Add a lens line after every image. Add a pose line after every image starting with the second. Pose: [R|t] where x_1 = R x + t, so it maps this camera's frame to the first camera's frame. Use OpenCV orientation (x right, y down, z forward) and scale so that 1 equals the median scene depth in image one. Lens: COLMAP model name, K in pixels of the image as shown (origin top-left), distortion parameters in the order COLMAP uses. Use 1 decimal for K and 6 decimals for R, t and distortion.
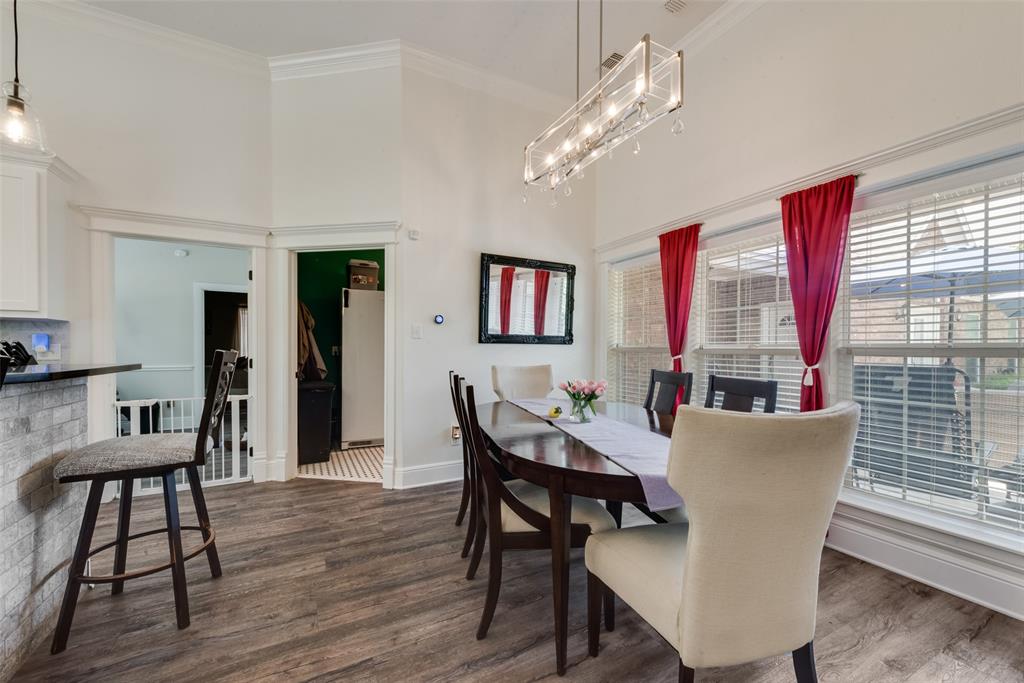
lens RADIAL K [[404.5, 0, 513.2], [0, 404.5, 349.4], [0, 0, 1]] dist [0.001938, -0.000057]
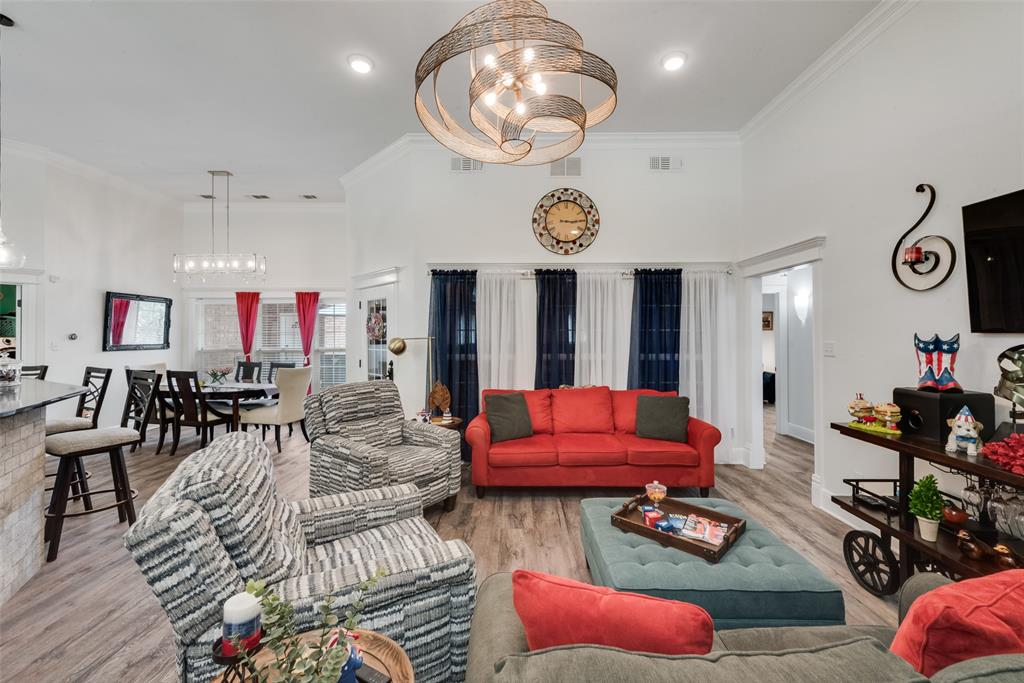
lens RADIAL K [[404.5, 0, 513.7], [0, 404.5, 336.9], [0, 0, 1]] dist [0.001938, -0.000057]
pose [[0.463639, -0.010576, 0.885961, -1.061559], [0.009862, 0.999928, 0.006775, -0.096543], [-0.885970, 0.005596, 0.463710, -1.543721]]
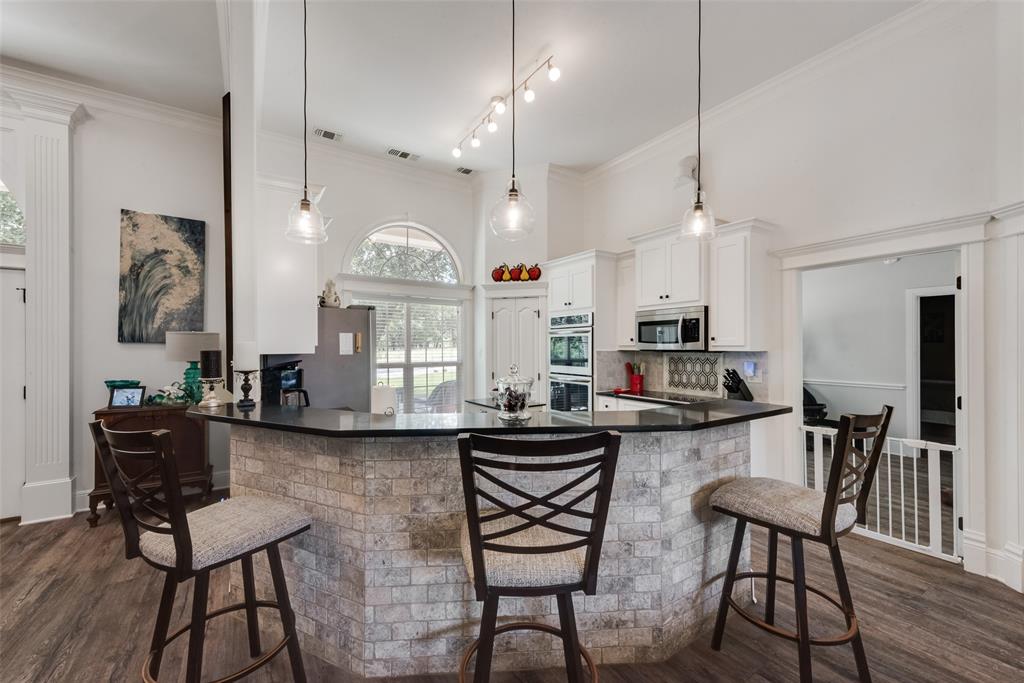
lens RADIAL K [[404.5, 0, 508.3], [0, 404.5, 343.9], [0, 0, 1]] dist [0.001938, -0.000057]
pose [[0.093187, -0.014588, -0.995542, 0.016771], [-0.005719, 0.999868, -0.015187, -0.070046], [0.995632, 0.007109, 0.093091, 0.136143]]
